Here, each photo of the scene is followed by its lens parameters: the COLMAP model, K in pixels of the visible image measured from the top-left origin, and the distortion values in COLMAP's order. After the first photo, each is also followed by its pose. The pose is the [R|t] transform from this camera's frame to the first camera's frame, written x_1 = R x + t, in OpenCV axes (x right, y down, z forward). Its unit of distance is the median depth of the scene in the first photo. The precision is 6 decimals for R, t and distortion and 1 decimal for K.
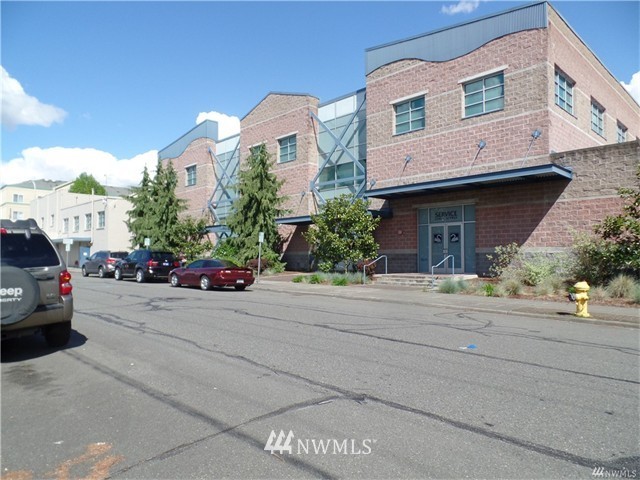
lens RADIAL K [[441.4, 0, 321.7], [0, 441.4, 243.6], [0, 0, 1]] dist [-0.003123, 0.002130]
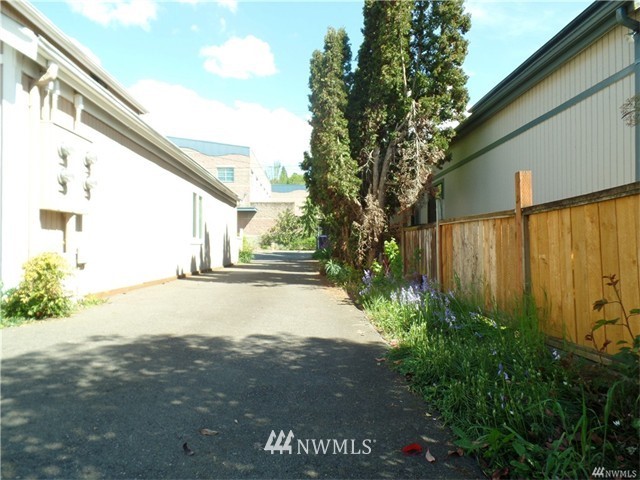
lens RADIAL K [[441.4, 0, 321.7], [0, 441.4, 243.6], [0, 0, 1]] dist [-0.003123, 0.002130]
pose [[0.662655, 0.006579, 0.748896, -0.865859], [-0.024969, 0.999600, 0.013313, 0.010172], [-0.748508, -0.027521, 0.662554, -0.823179]]
